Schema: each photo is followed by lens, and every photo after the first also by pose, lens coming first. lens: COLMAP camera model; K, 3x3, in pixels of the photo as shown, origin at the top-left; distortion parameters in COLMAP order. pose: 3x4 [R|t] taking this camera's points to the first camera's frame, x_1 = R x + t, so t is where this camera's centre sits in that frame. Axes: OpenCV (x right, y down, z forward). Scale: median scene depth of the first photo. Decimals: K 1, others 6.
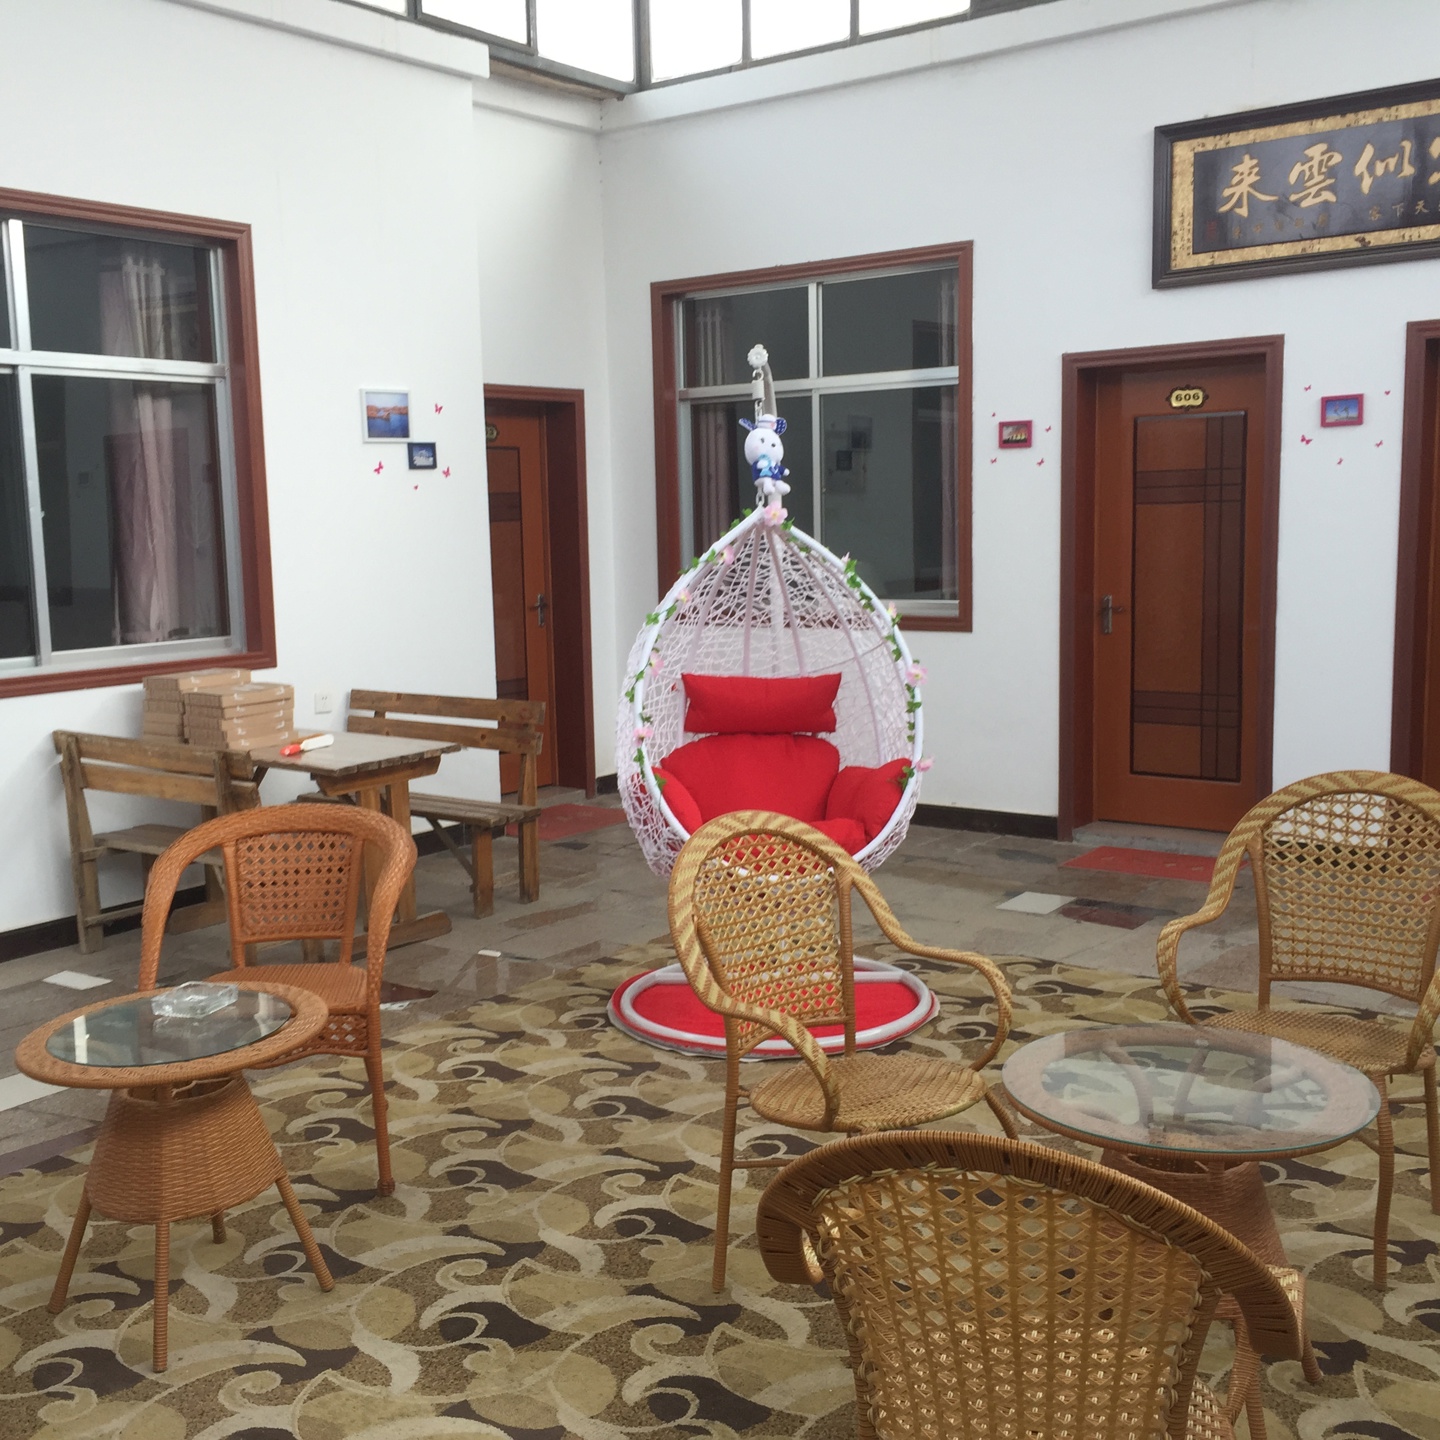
lens RADIAL K [[1706.9, 0, 773.2], [0, 1706.9, 614.4], [0, 0, 1]] dist [0.092885, -0.055518]
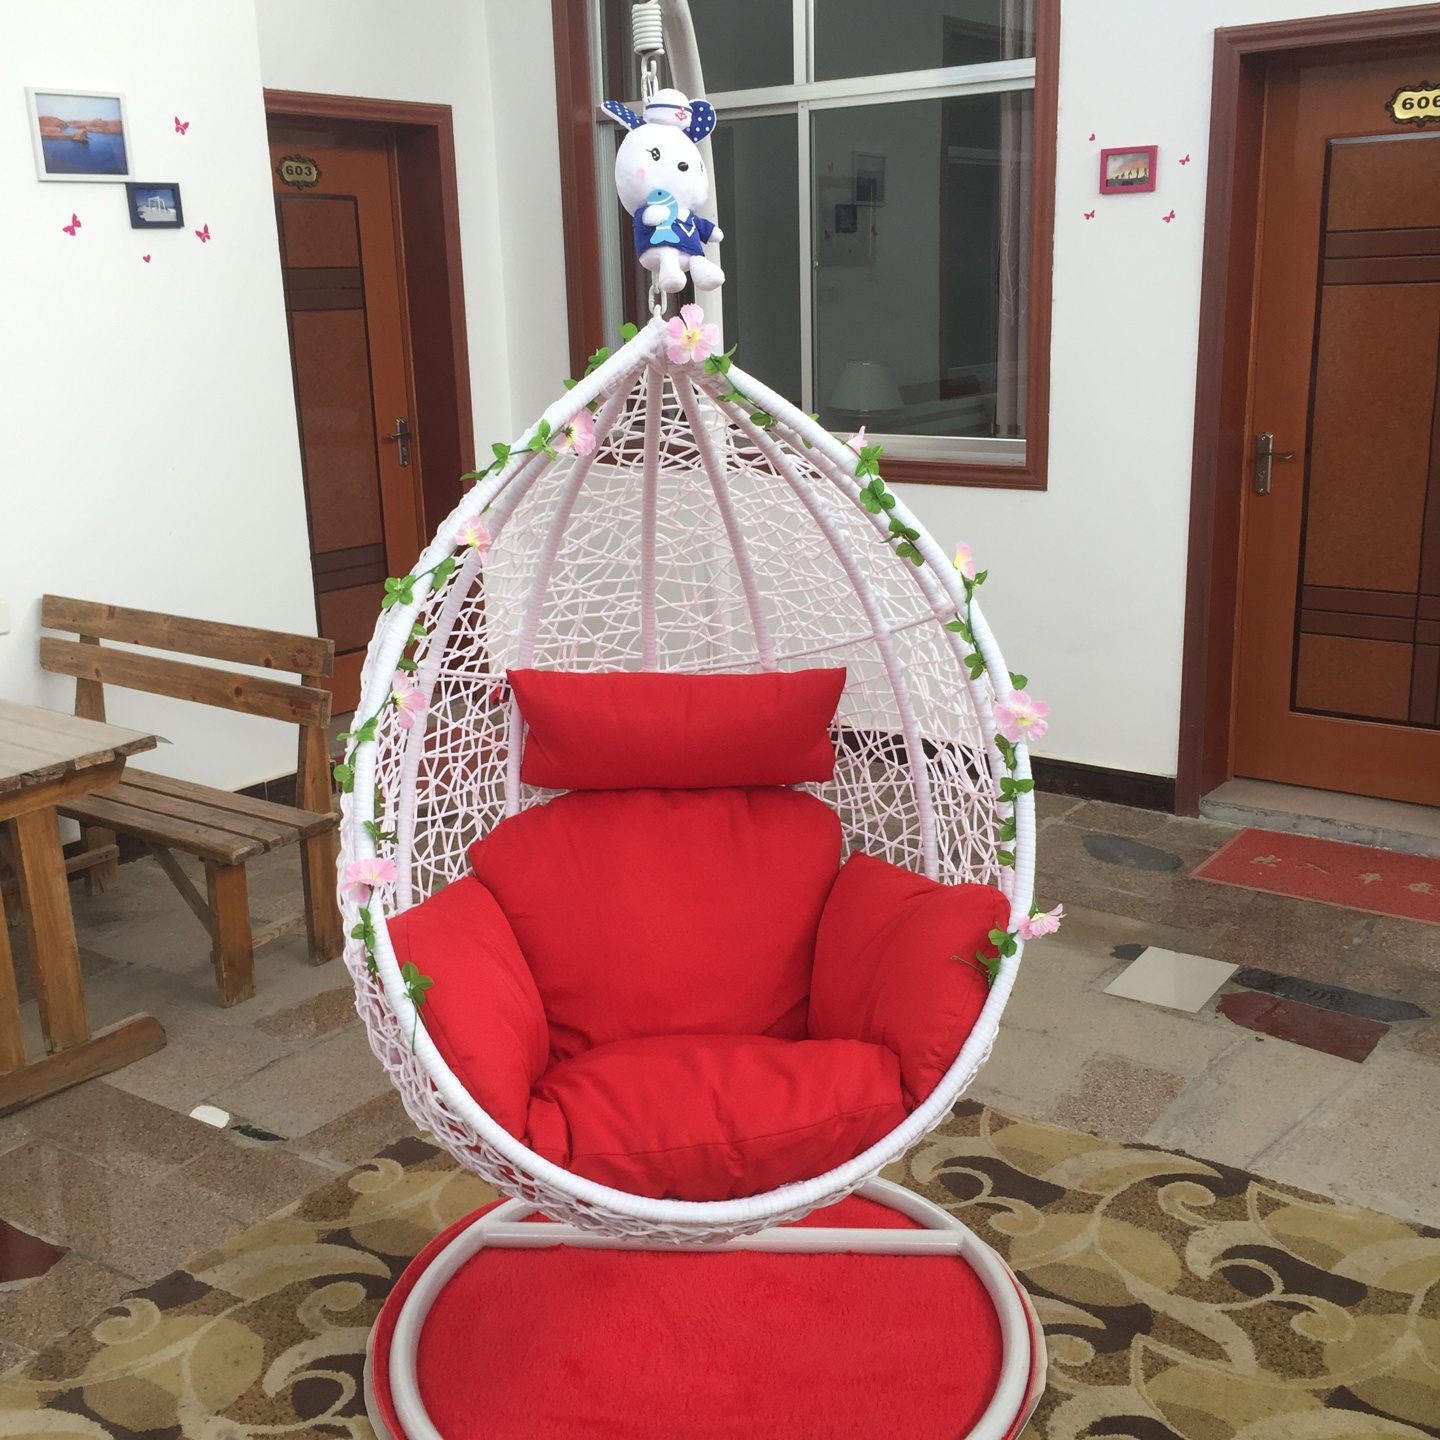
lens RADIAL K [[1706.9, 0, 773.2], [0, 1706.9, 614.4], [0, 0, 1]] dist [0.092885, -0.055518]
pose [[0.999997, -0.002223, 0.001290, 0.015116], [0.002031, 0.990992, 0.133909, -0.034595], [-0.001576, -0.133906, 0.990993, 0.418350]]
